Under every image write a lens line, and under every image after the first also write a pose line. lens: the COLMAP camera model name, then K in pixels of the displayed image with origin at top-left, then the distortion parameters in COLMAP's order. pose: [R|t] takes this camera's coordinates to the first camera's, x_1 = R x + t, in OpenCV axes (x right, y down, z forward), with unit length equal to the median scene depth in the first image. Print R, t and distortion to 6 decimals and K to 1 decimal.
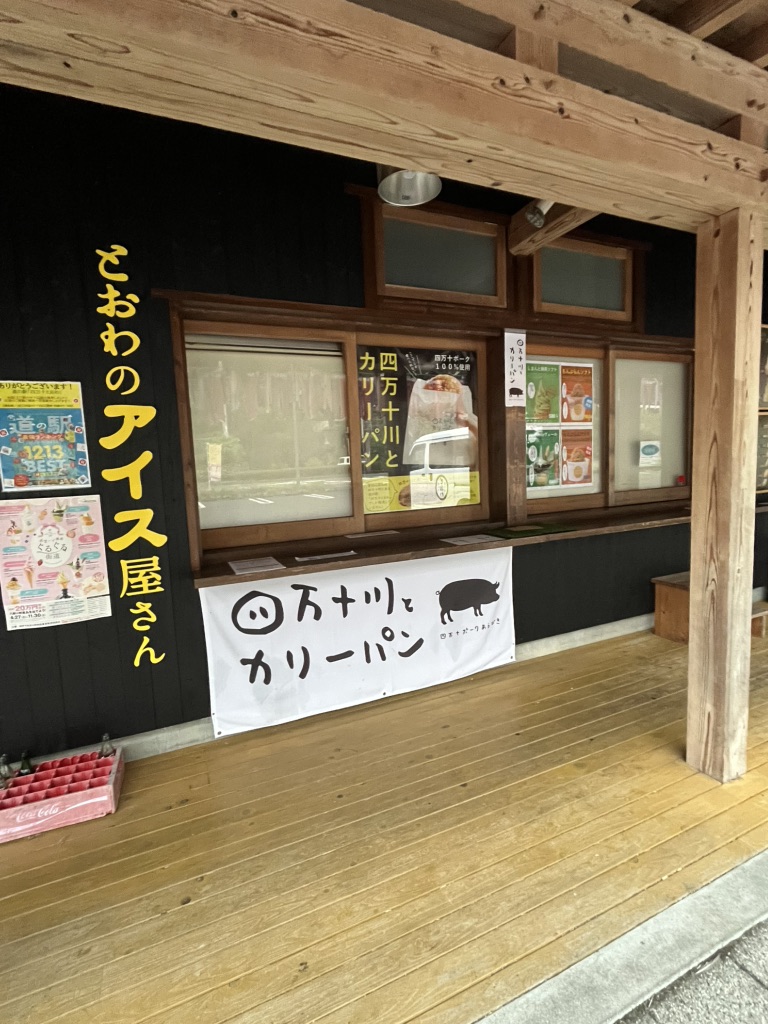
lens RADIAL K [[483.5, 0, 380.8], [0, 483.5, 506.6], [0, 0, 1]] dist [0.002865, 0.000319]
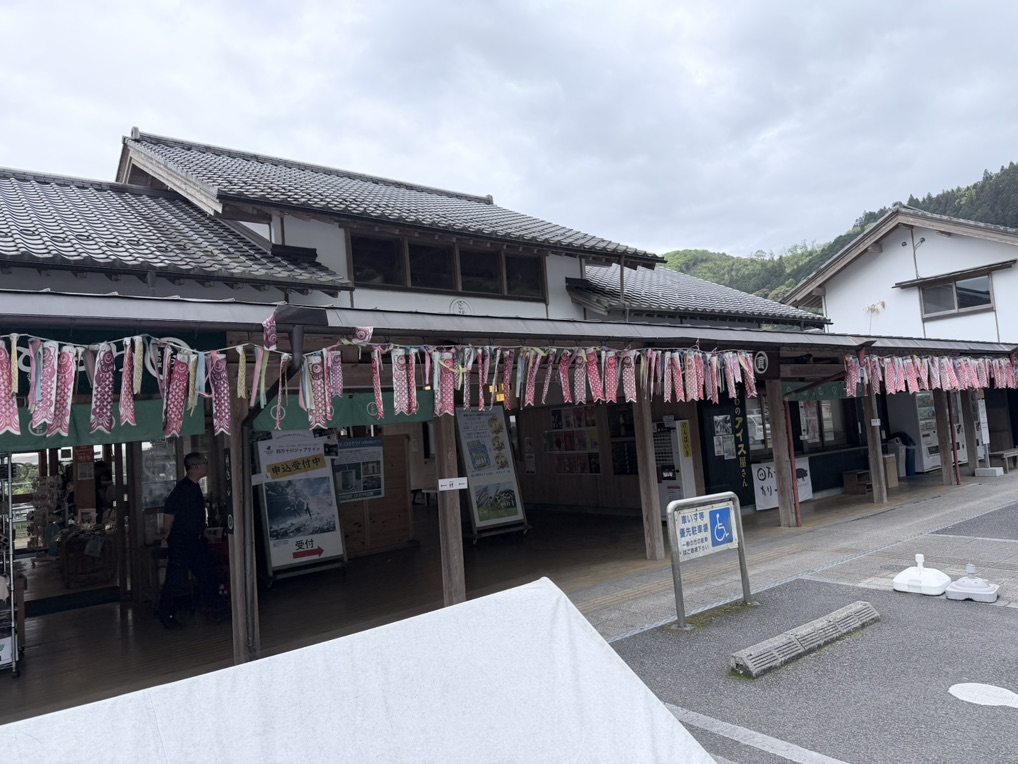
lens RADIAL K [[724.7, 0, 512.3], [0, 724.7, 377.1], [0, 0, 1]] dist [0.034860, -0.012986]
pose [[0.965052, -0.016861, 0.261515, -3.237976], [0.069231, 0.978878, -0.192367, 0.404508], [-0.252748, 0.203749, 0.945835, -3.527224]]
